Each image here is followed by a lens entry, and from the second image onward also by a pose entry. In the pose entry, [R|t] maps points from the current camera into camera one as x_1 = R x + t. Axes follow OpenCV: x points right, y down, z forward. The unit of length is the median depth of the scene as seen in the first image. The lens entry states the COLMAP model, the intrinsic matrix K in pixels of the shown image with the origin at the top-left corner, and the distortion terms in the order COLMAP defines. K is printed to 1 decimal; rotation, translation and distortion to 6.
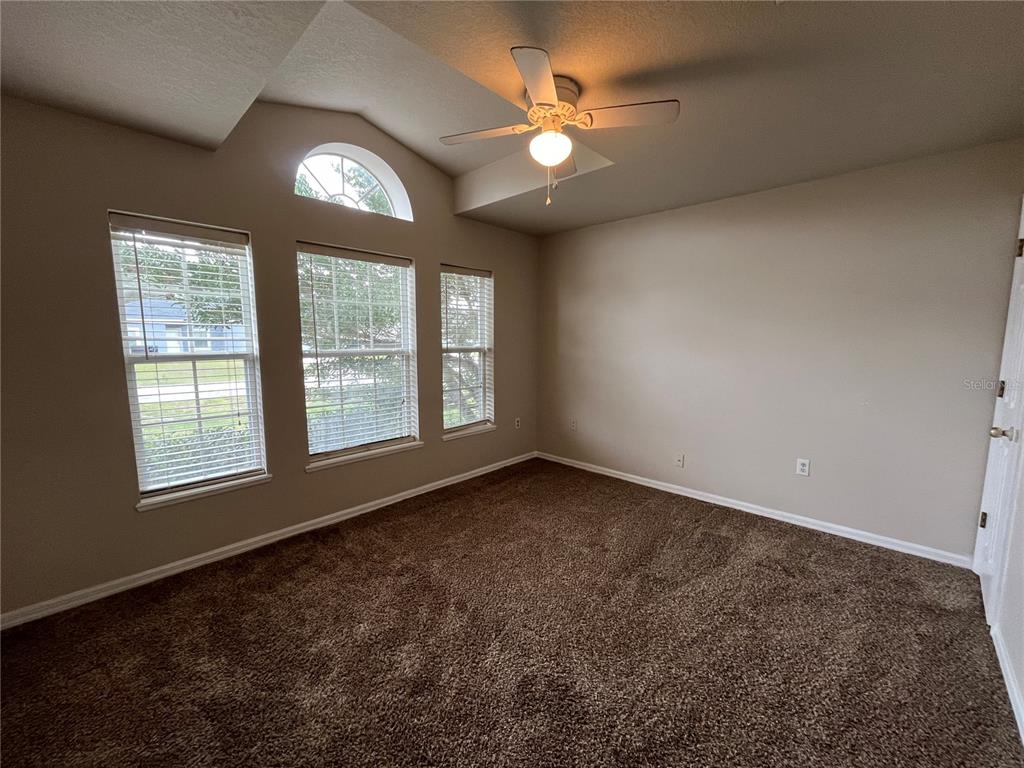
lens RADIAL K [[421.8, 0, 511.9], [0, 421.8, 386.9], [0, 0, 1]] dist [-0.005975, -0.001205]
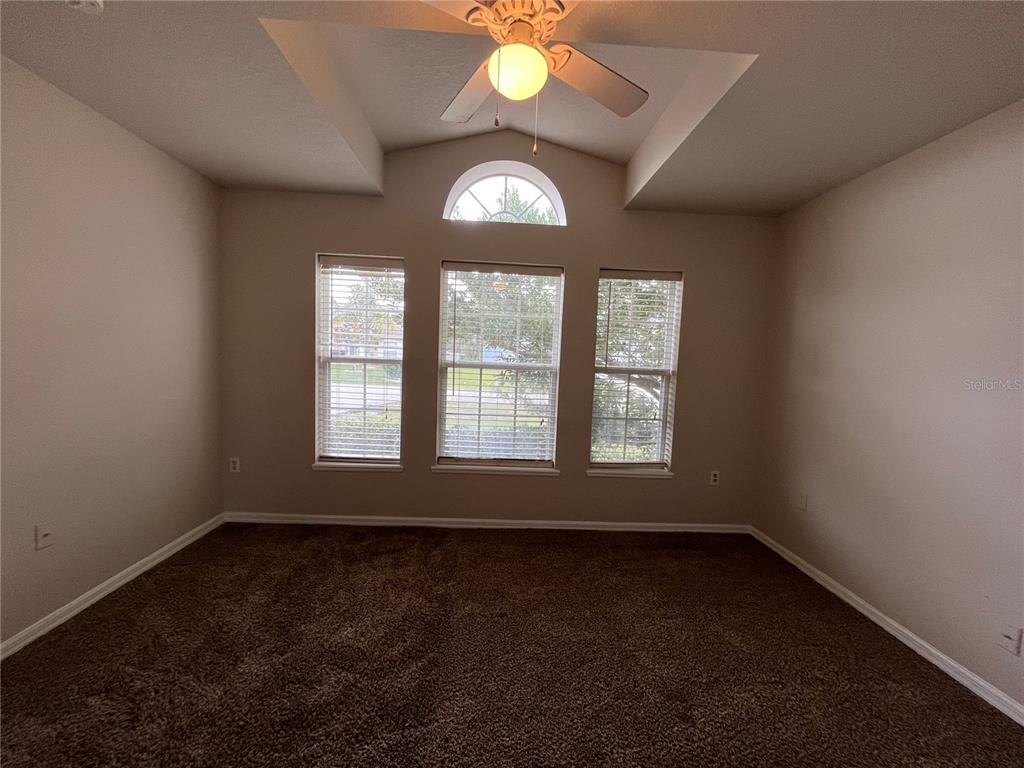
lens RADIAL K [[421.8, 0, 517.7], [0, 421.8, 384.6], [0, 0, 1]] dist [-0.005975, -0.001205]
pose [[0.704966, 0.079668, -0.704752, 0.373485], [-0.122494, 0.992415, -0.010345, -0.031881], [0.698583, 0.093621, 0.709378, 0.329811]]
